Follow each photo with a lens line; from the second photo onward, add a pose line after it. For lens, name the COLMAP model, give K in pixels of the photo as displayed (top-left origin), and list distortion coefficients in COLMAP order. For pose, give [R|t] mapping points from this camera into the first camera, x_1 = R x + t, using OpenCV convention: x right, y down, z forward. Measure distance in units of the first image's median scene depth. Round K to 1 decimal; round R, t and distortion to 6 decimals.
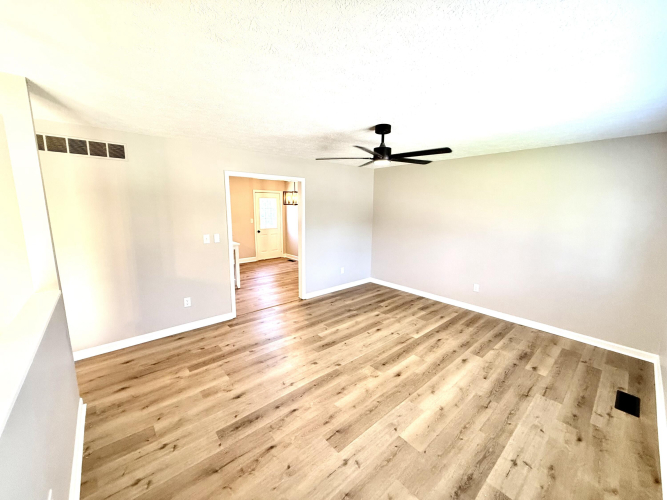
lens RADIAL K [[265.7, 0, 331.5], [0, 265.7, 249.1], [0, 0, 1]] dist [-0.000757, 0.000359]
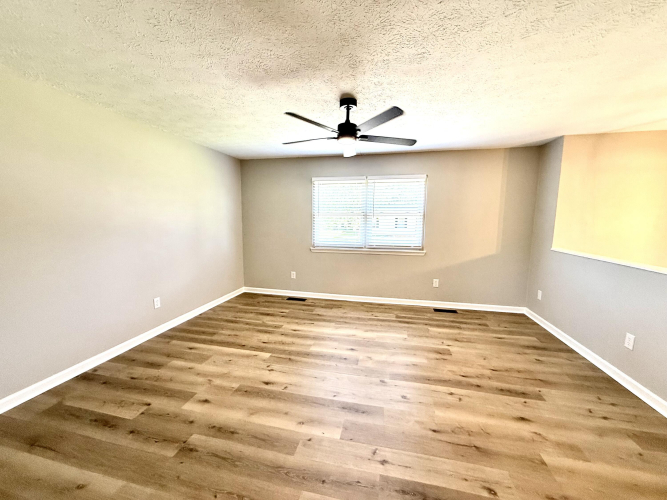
lens RADIAL K [[265.7, 0, 331.5], [0, 265.7, 249.1], [0, 0, 1]] dist [-0.000757, 0.000359]
pose [[-0.589331, -0.113340, 0.799902, -0.475671], [0.115557, 0.968104, 0.222310, -0.160133], [-0.799585, 0.223448, -0.557436, 1.438951]]
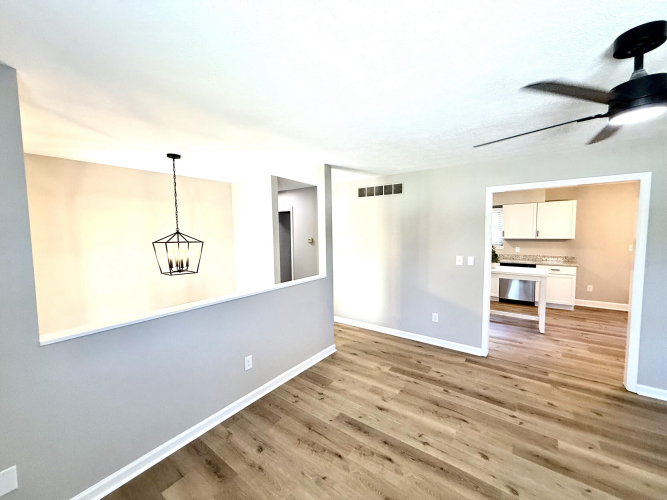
lens RADIAL K [[265.7, 0, 331.5], [0, 265.7, 249.1], [0, 0, 1]] dist [-0.000757, 0.000359]
pose [[0.214056, 0.056130, -0.975207, 0.460778], [-0.141459, 0.989605, 0.025909, -0.046645], [0.966524, 0.132406, 0.219771, 0.399610]]
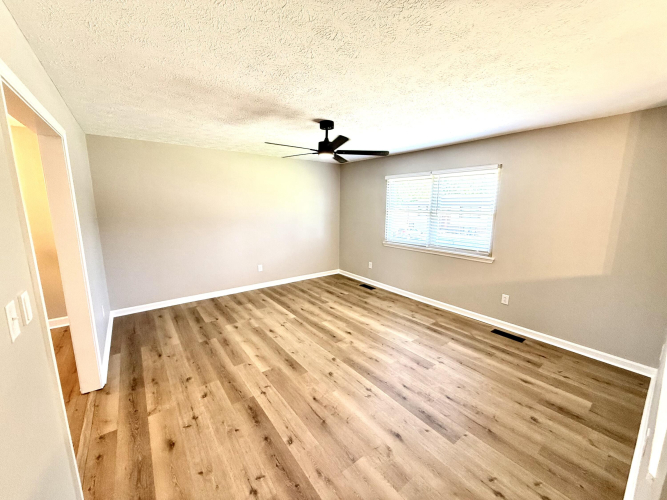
lens RADIAL K [[265.7, 0, 331.5], [0, 265.7, 249.1], [0, 0, 1]] dist [-0.000757, 0.000359]
pose [[0.066179, -0.178320, 0.981745, -0.829914], [0.155169, 0.973771, 0.166412, -0.119510], [-0.985669, 0.141323, 0.092113, 0.827810]]
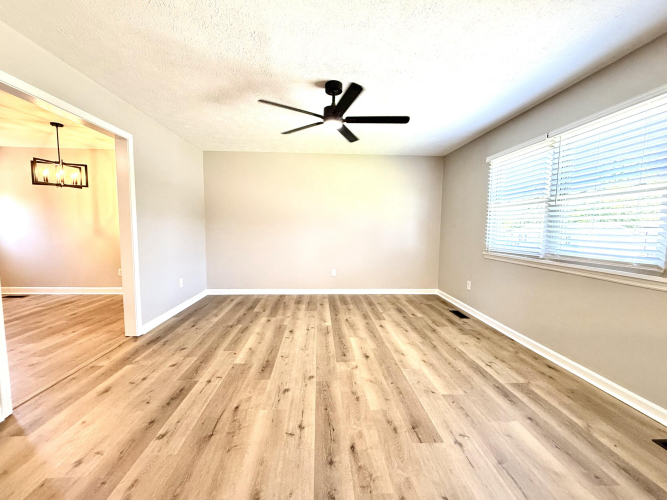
lens RADIAL K [[272.9, 0, 331.5], [0, 272.9, 250.1], [0, 0, 1]] dist [-0.000454, 0.000049]
pose [[0.618426, -0.070699, 0.782656, -0.497030], [0.121399, 0.992584, -0.006264, 0.085850], [-0.776409, 0.098888, 0.622423, 0.421691]]
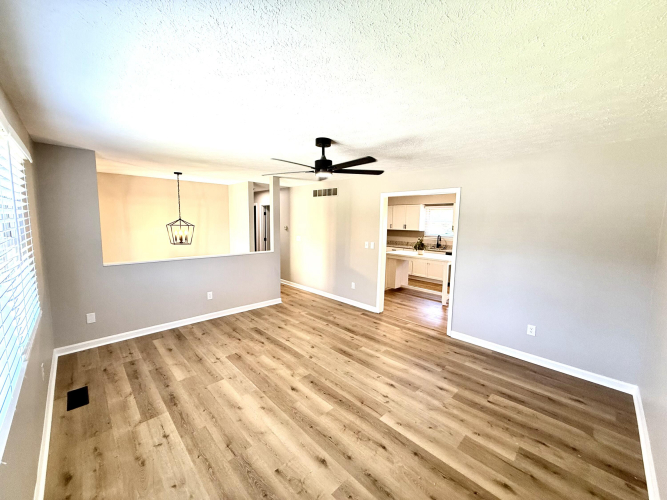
lens RADIAL K [[265.6, 0, 331.1], [0, 265.6, 250.7], [0, 0, 1]] dist [0.001512, 0.000264]
pose [[0.052811, 0.105016, -0.993067, 1.071190], [-0.173598, 0.980279, 0.094431, -0.130234], [0.983400, 0.167408, 0.070000, 0.892645]]
